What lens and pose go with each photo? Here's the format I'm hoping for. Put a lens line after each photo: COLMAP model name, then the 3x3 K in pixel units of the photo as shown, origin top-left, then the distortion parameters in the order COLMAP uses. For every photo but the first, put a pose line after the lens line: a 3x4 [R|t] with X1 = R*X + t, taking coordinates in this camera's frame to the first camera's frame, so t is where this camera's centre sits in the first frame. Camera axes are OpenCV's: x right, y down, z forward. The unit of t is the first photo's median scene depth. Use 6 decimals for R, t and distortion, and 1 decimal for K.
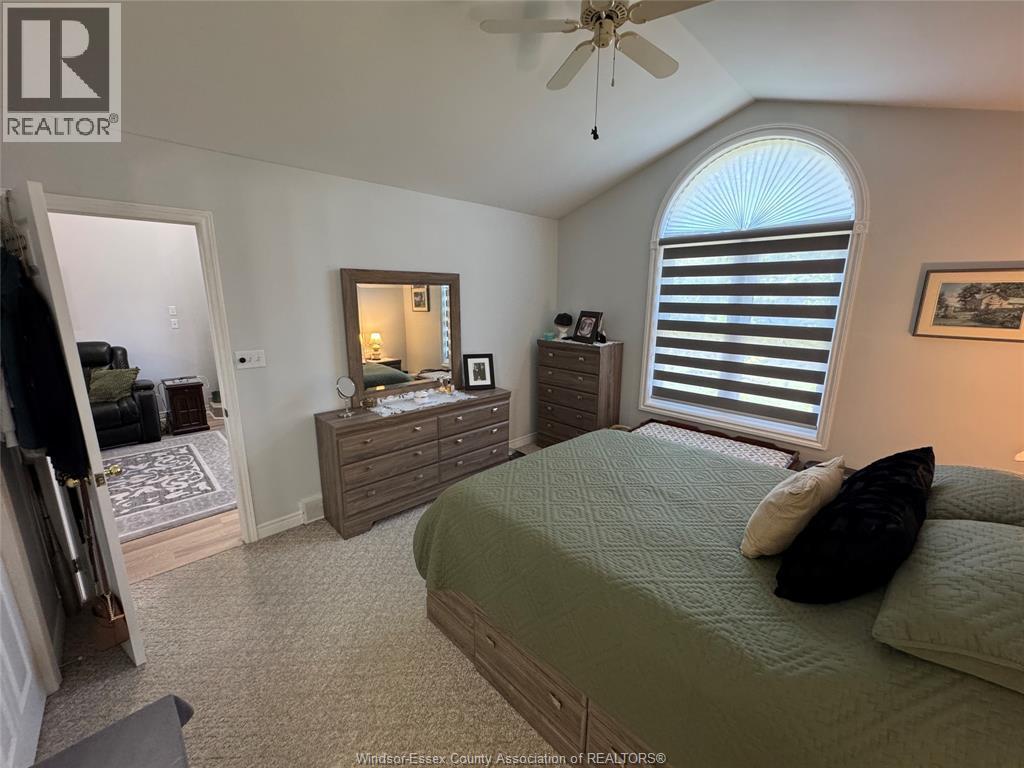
lens RADIAL K [[410.4, 0, 508.7], [0, 410.4, 383.7], [0, 0, 1]] dist [-0.002606, 0.000375]
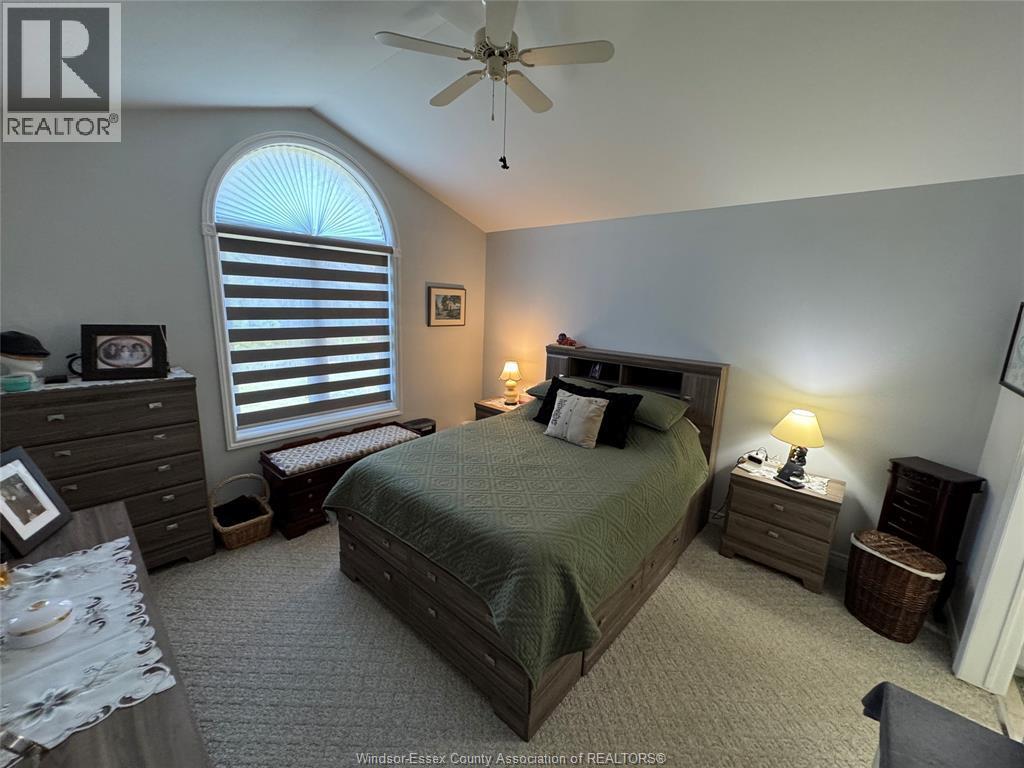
lens RADIAL K [[410.4, 0, 512.8], [0, 410.4, 384.1], [0, 0, 1]] dist [-0.002606, 0.000375]
pose [[-0.080847, -0.208088, 0.974763, -0.698846], [0.177370, 0.959352, 0.219509, -0.205328], [-0.980818, 0.190640, -0.040652, 0.821504]]
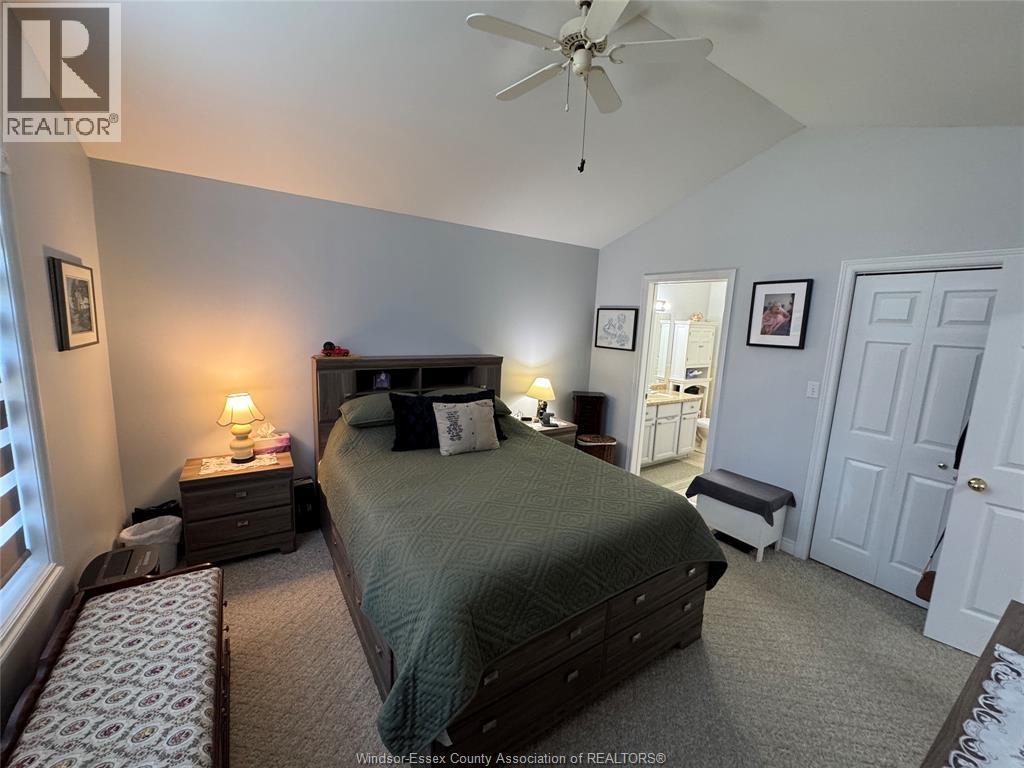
lens RADIAL K [[410.4, 0, 511.2], [0, 410.4, 386.7], [0, 0, 1]] dist [-0.002606, 0.000375]
pose [[-0.982874, -0.073914, 0.168804, 0.127870], [-0.006933, 0.930215, 0.366949, -0.336851], [-0.184146, 0.359495, -0.914797, 1.592257]]
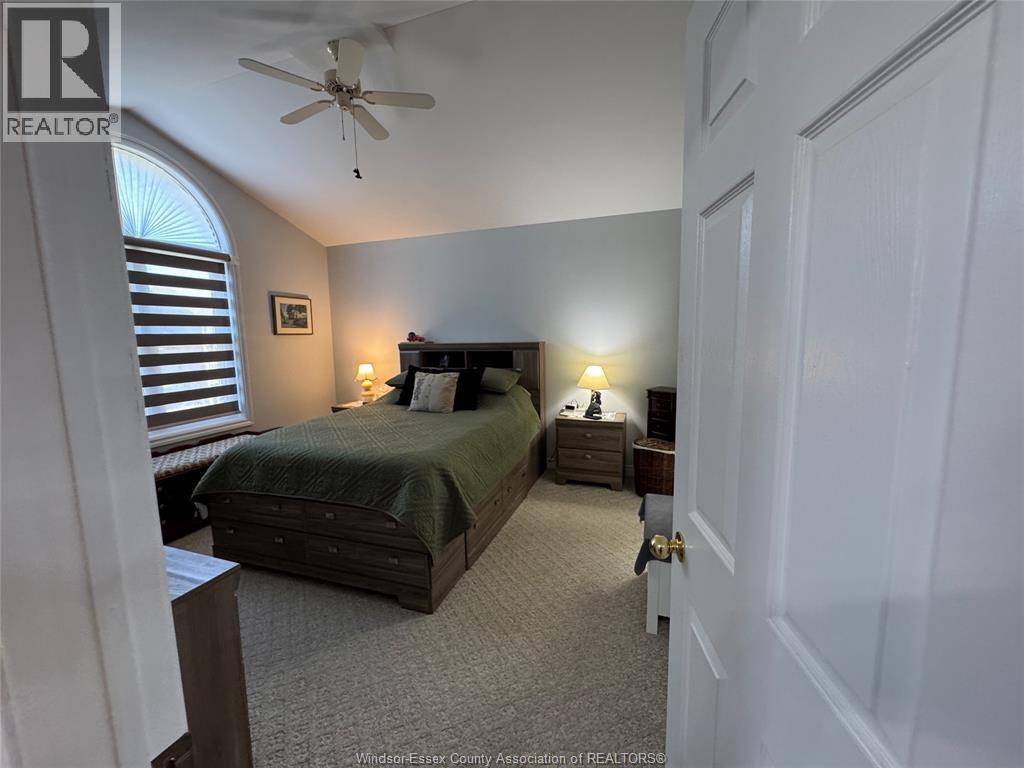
lens RADIAL K [[410.4, 0, 512.2], [0, 410.4, 385.2], [0, 0, 1]] dist [-0.002606, 0.000375]
pose [[-0.453672, -0.108274, 0.884567, -0.945352], [0.207435, 0.952497, 0.222978, -0.098471], [-0.866690, 0.284649, -0.409662, 0.952280]]
